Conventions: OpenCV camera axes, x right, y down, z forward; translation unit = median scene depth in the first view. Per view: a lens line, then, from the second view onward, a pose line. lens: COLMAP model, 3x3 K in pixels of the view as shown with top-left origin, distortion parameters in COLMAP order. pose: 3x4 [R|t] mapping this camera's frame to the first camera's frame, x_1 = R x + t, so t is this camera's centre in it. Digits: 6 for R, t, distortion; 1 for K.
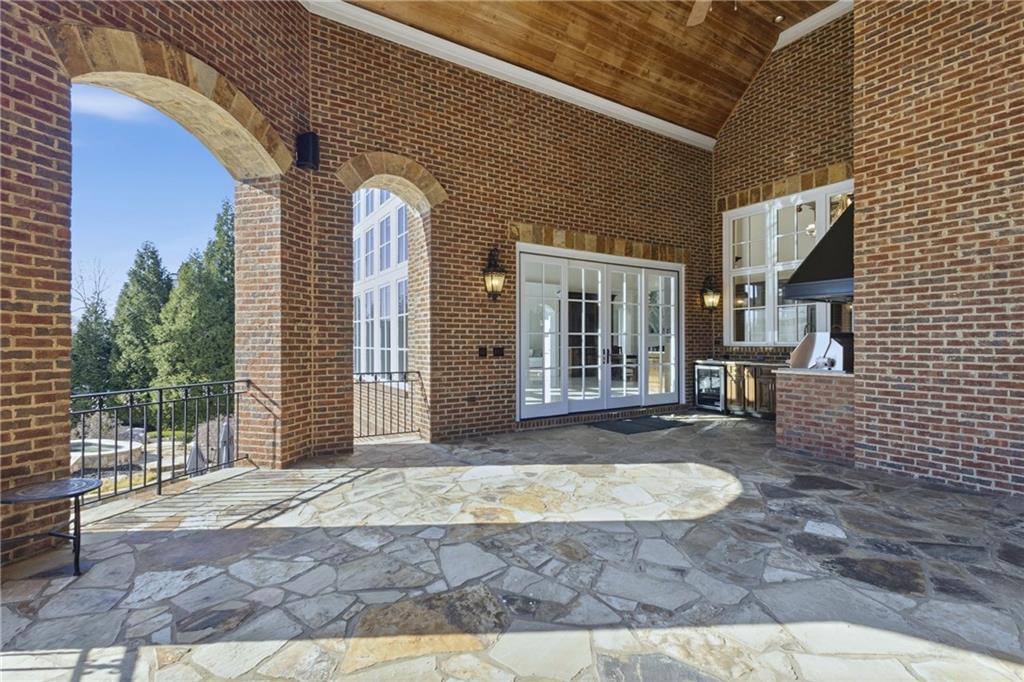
lens RADIAL K [[473.3, 0, 510.4], [0, 473.3, 342.2], [0, 0, 1]] dist [-0.000705, 0.000478]
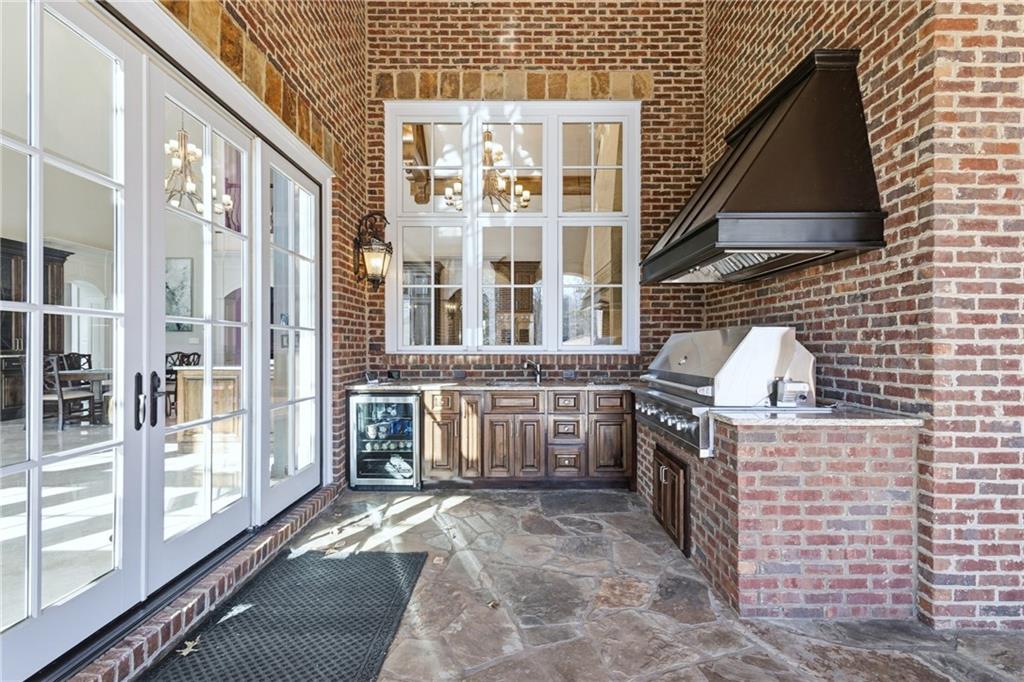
lens RADIAL K [[473.3, 0, 511.0], [0, 473.3, 346.8], [0, 0, 1]] dist [-0.000705, 0.000478]
pose [[0.531310, 0.002708, 0.847173, 0.142578], [-0.003039, 0.999995, -0.001291, 0.000618], [-0.847172, -0.001888, 0.531315, 1.117677]]
